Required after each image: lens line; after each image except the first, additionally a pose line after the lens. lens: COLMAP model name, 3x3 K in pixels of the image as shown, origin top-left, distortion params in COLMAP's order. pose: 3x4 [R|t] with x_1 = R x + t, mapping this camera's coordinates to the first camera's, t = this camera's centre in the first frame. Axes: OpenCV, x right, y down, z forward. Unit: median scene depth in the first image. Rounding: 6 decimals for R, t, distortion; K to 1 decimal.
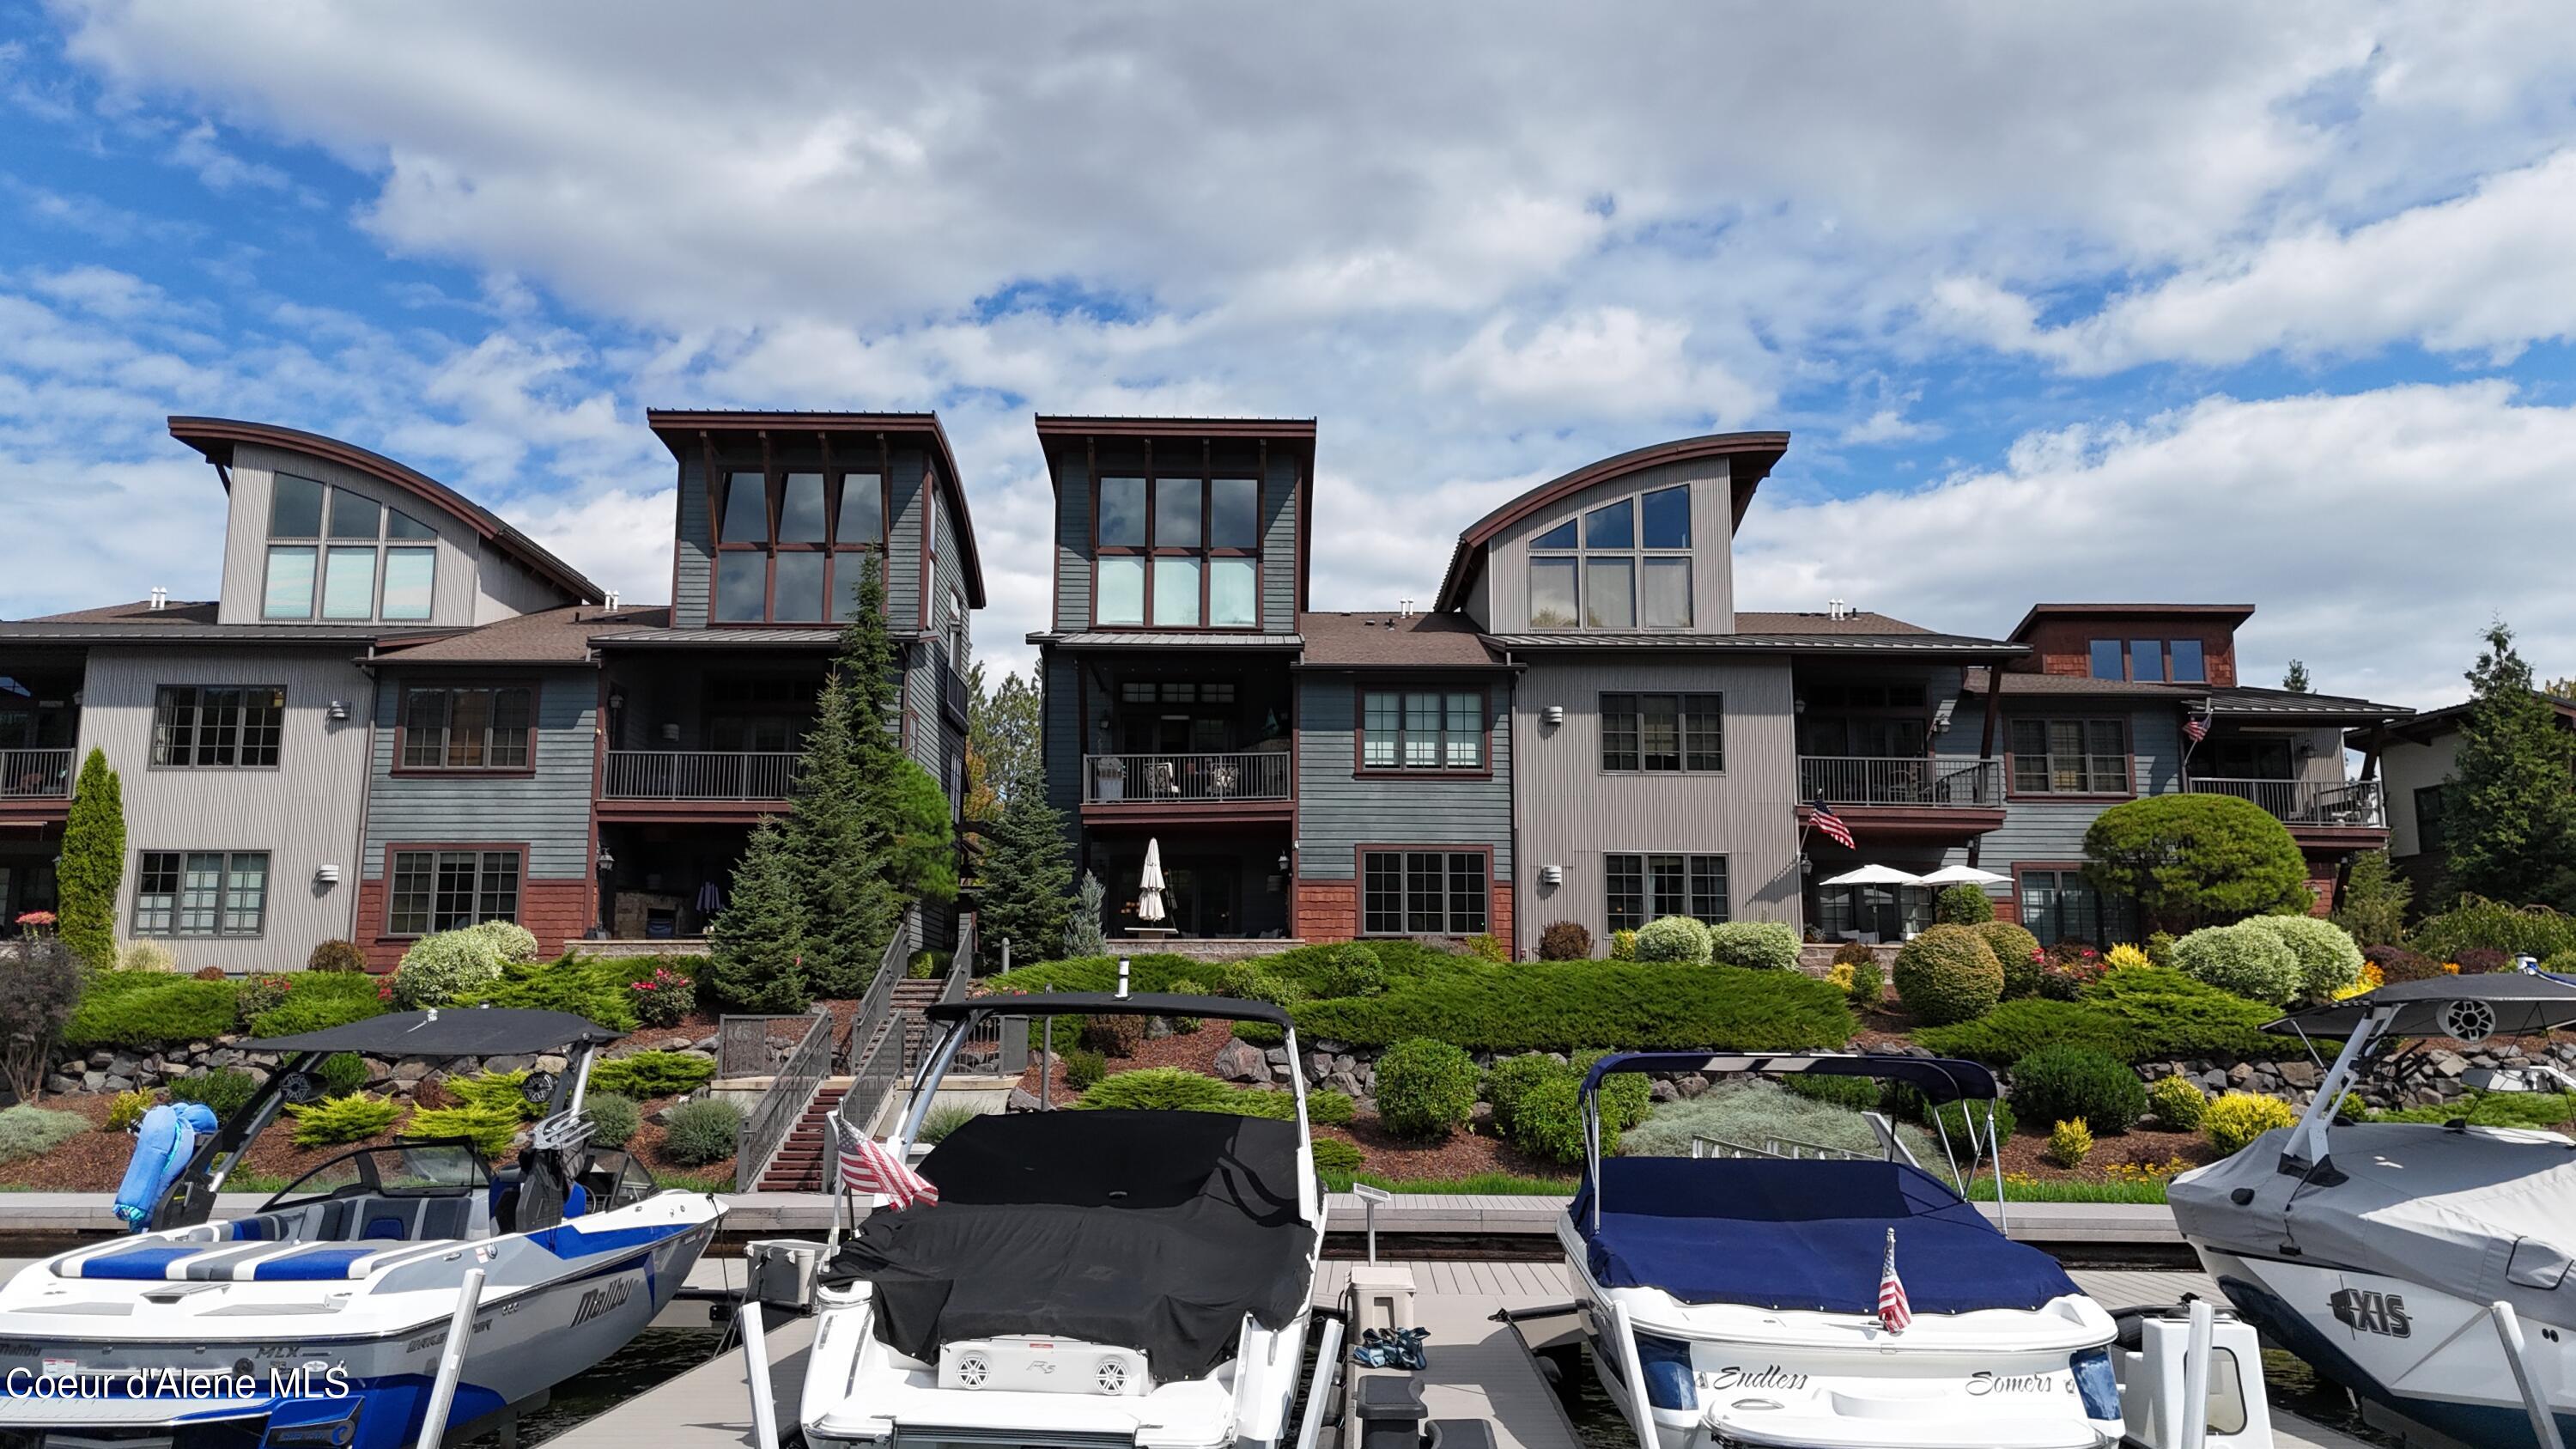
lens RADIAL K [[1897.2, 0, 1288.0], [0, 1897.2, 724.5], [0, 0, 1]] dist [0.056265, -0.050594]
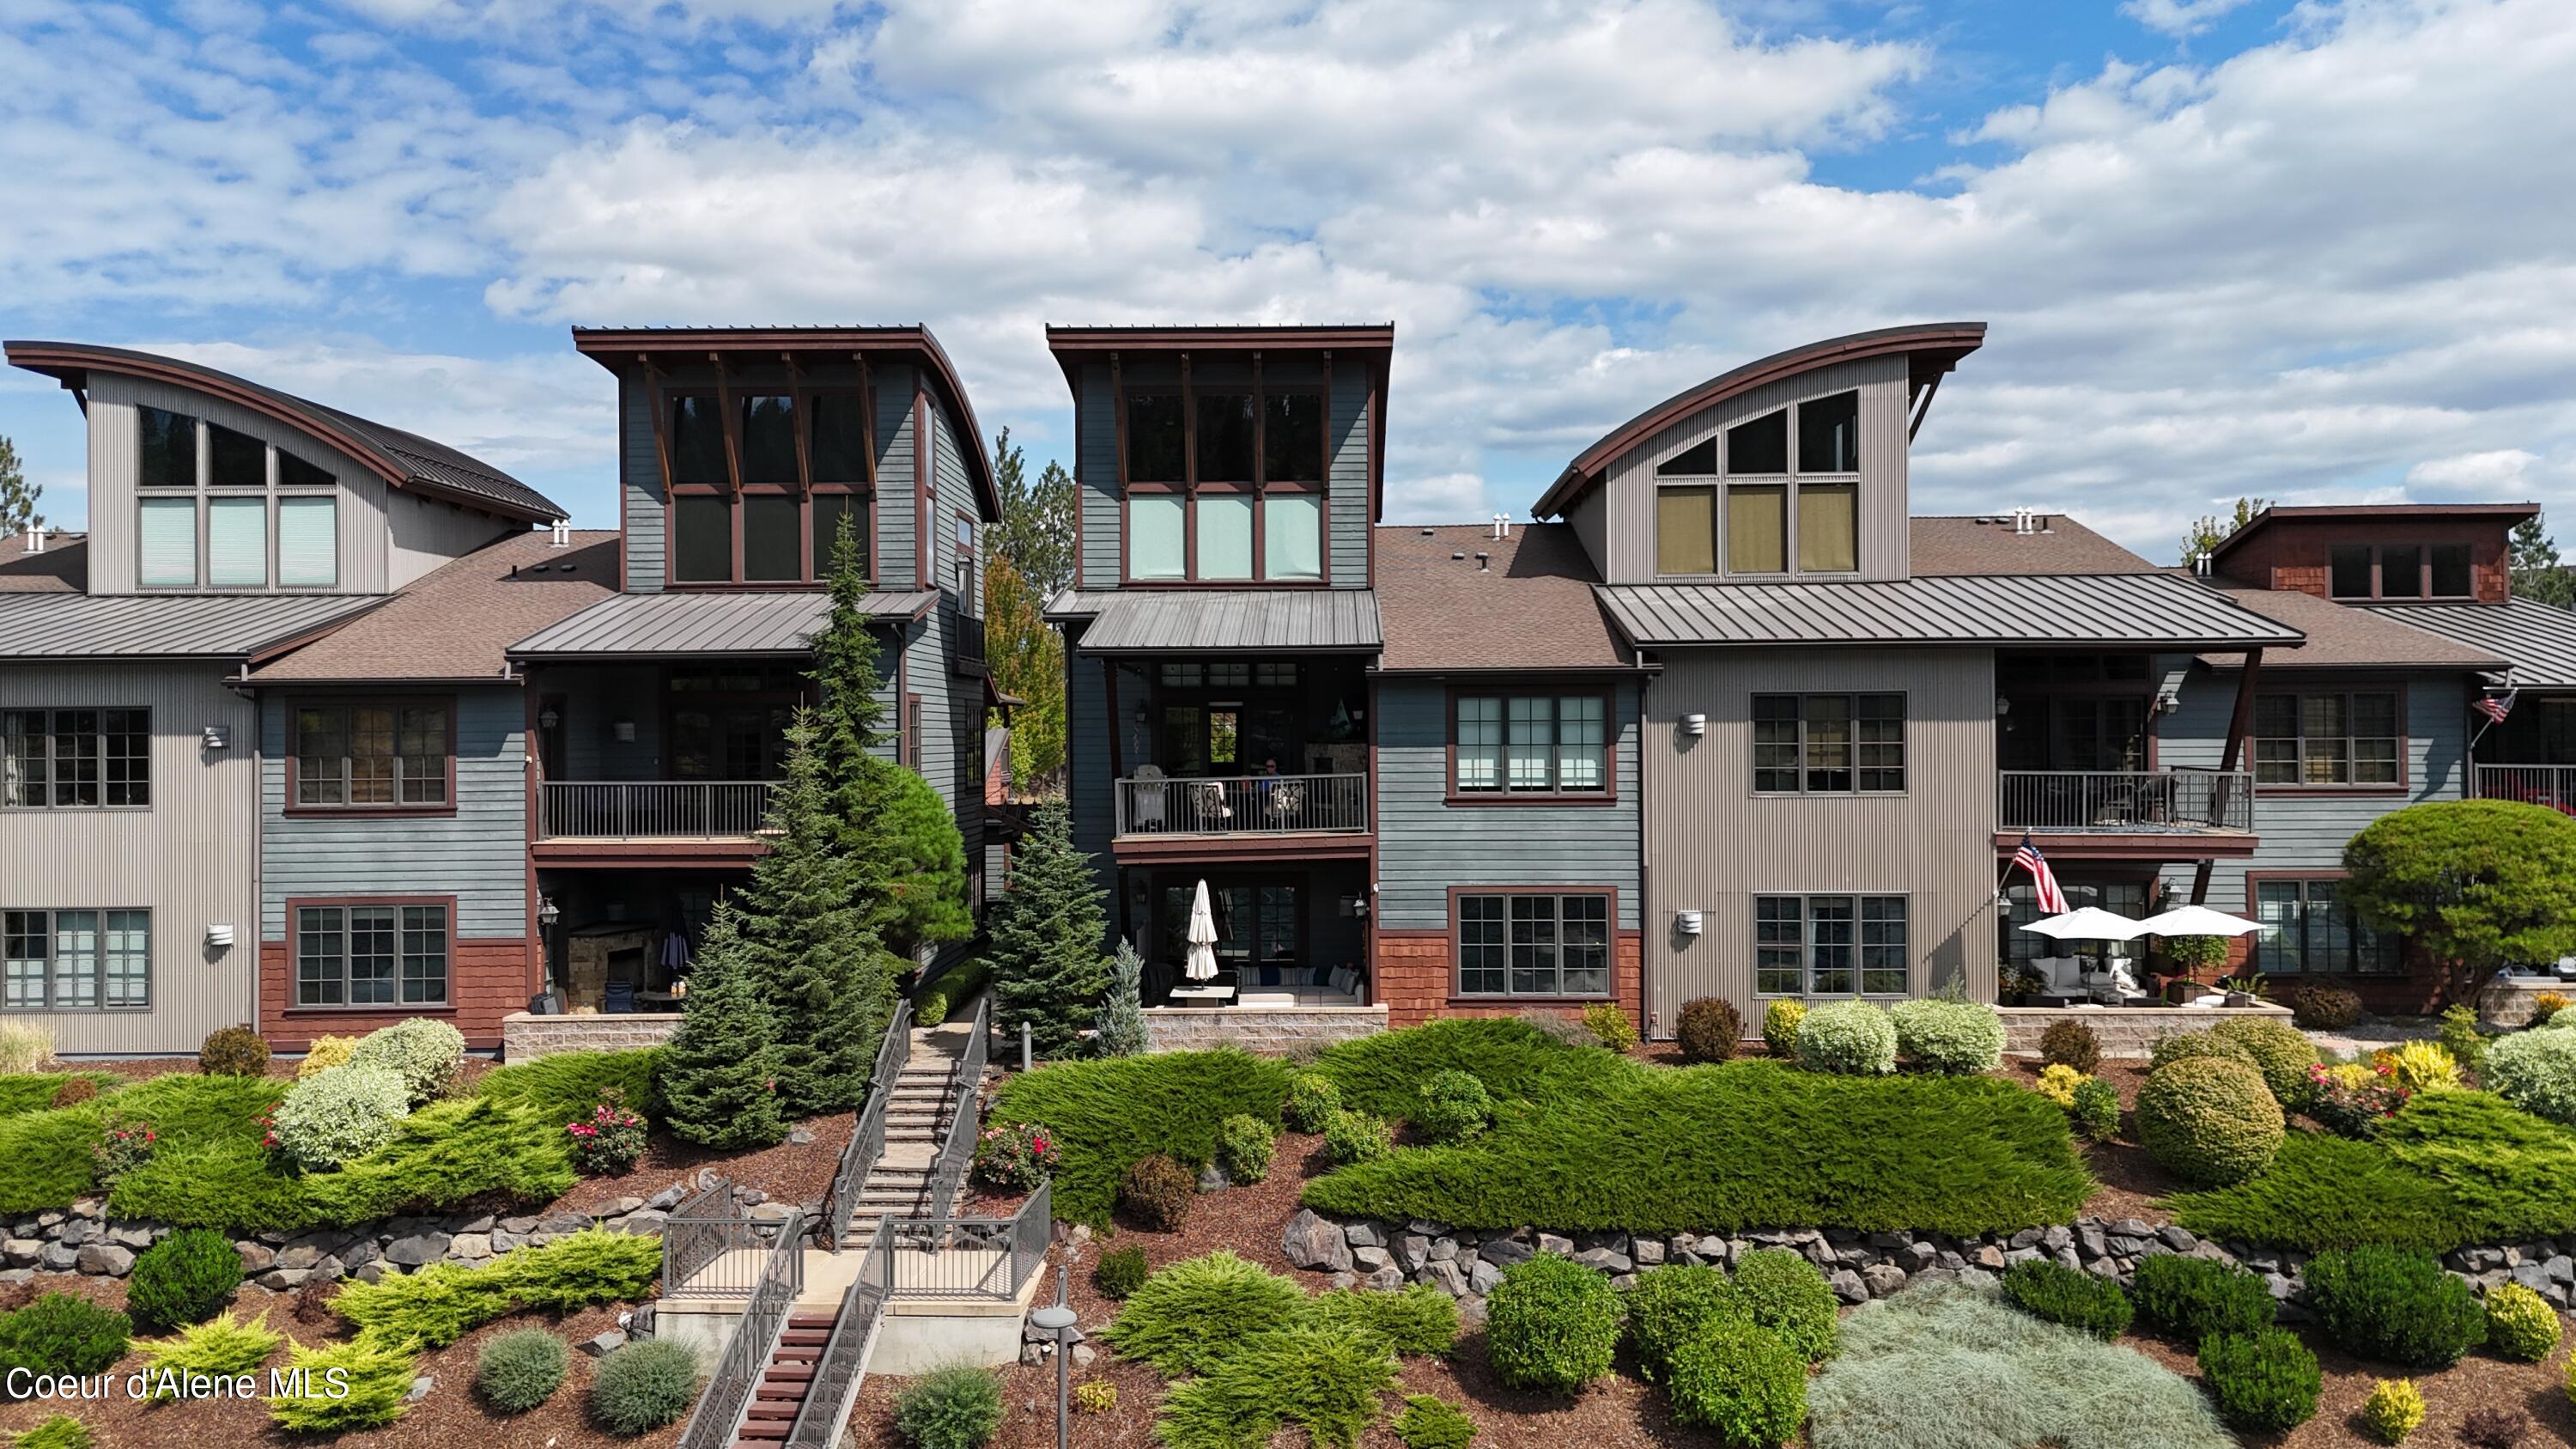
lens RADIAL K [[1897.2, 0, 1288.0], [0, 1897.2, 724.5], [0, 0, 1]] dist [0.056265, -0.050594]
pose [[0.999415, -0.011060, -0.032365, -0.006330], [0.016114, 0.986933, 0.160323, -0.138423], [0.030168, -0.160751, 0.986534, 0.198525]]
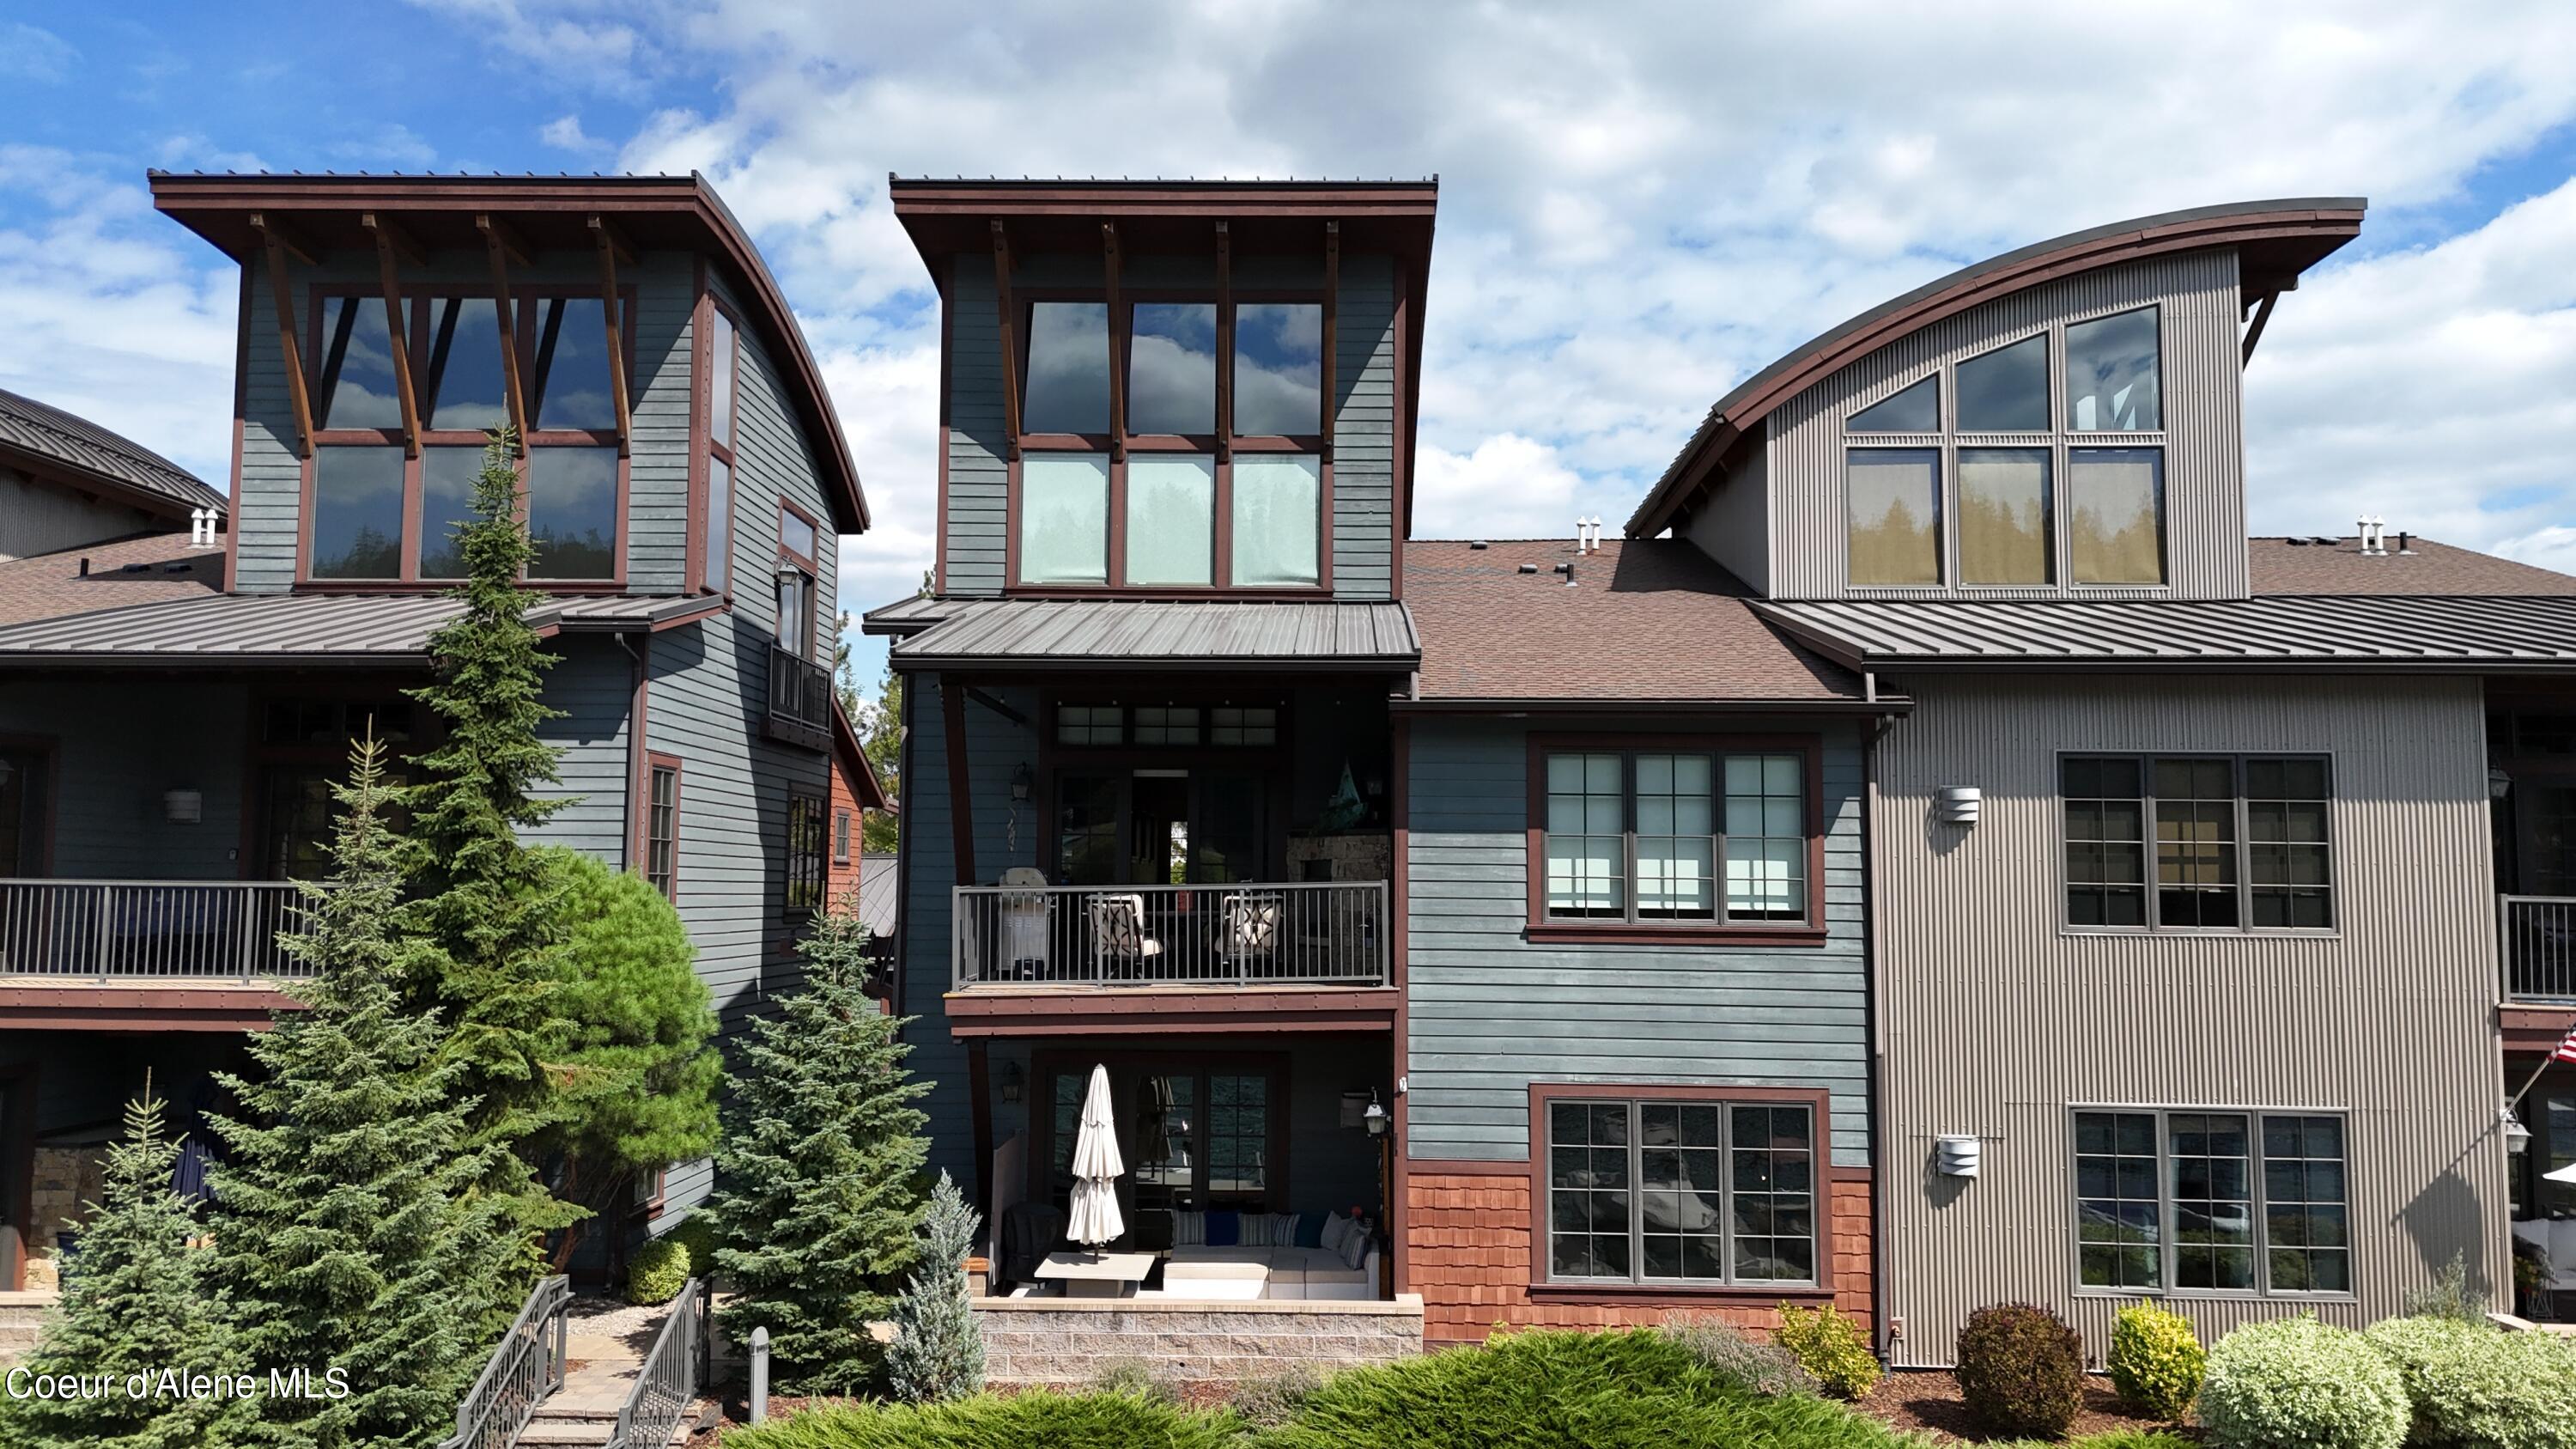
lens RADIAL K [[1897.2, 0, 1288.0], [0, 1897.2, 724.5], [0, 0, 1]] dist [0.056265, -0.050594]
pose [[0.999192, 0.000168, -0.040180, -0.005232], [0.002933, 0.997020, 0.077092, -0.061378], [0.040073, -0.077147, 0.996214, 0.535653]]
